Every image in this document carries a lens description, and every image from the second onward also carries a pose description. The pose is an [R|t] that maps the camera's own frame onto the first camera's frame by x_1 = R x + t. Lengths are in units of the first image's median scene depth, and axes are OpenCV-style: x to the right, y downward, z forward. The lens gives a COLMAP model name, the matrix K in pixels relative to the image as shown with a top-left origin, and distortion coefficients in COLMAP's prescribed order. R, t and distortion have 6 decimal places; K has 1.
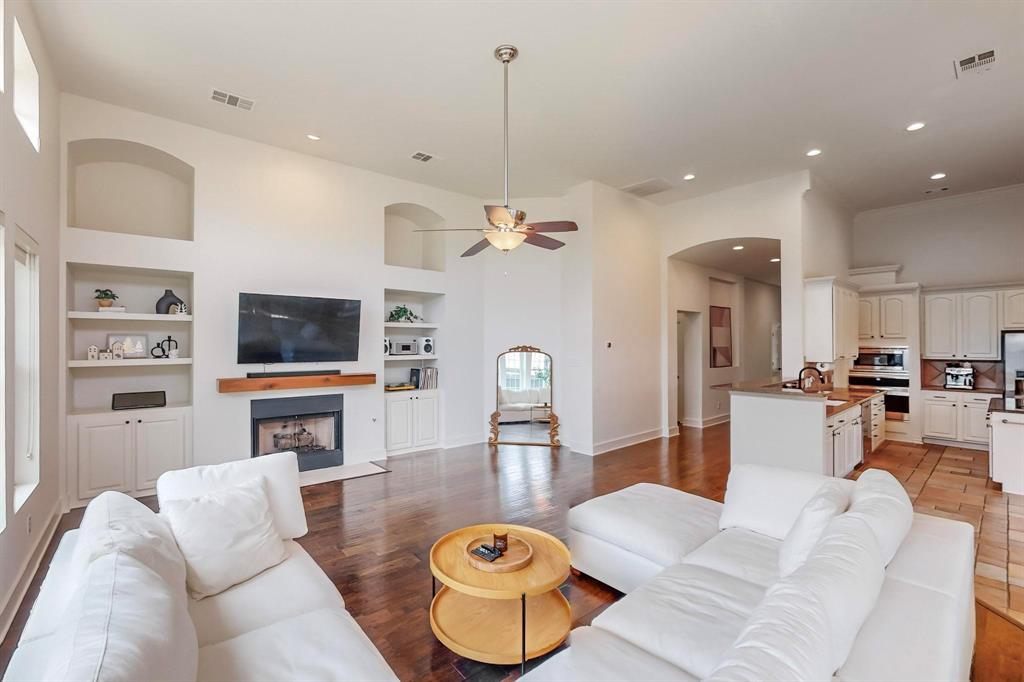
lens RADIAL K [[434.3, 0, 502.7], [0, 434.3, 343.6], [0, 0, 1]] dist [0.002286, 0.000108]
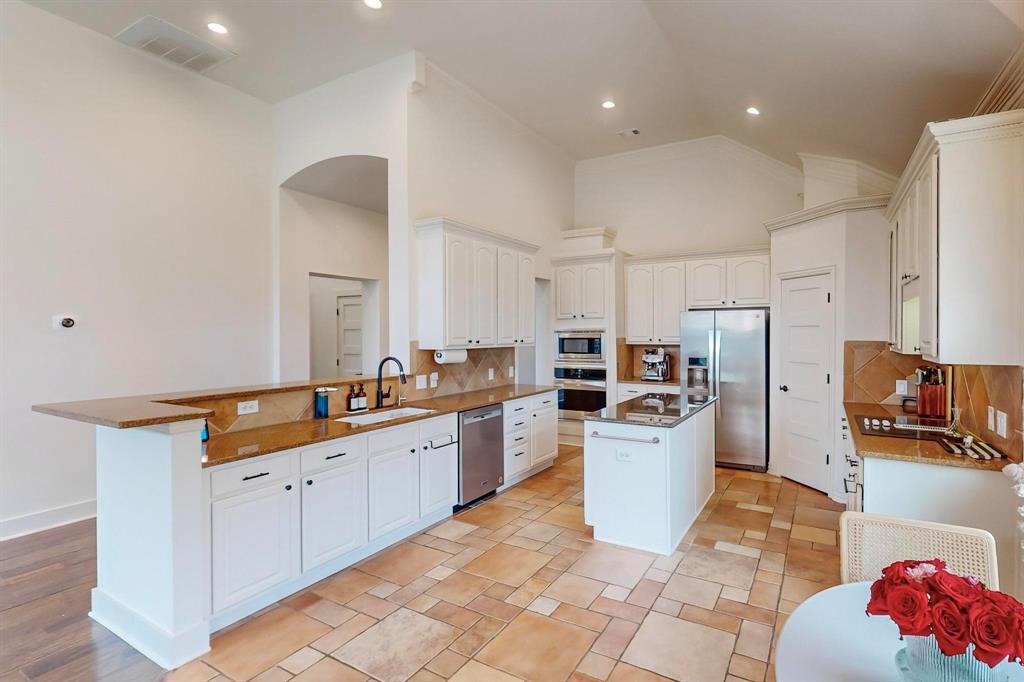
lens RADIAL K [[515.8, 0, 517.4], [0, 515.8, 337.9], [0, 0, 1]] dist [0.002030, 0.000057]
pose [[0.935892, -0.004088, 0.352262, 0.465087], [-0.000379, 0.999920, 0.012611, 0.012369], [-0.352286, -0.011936, 0.935816, 0.185250]]
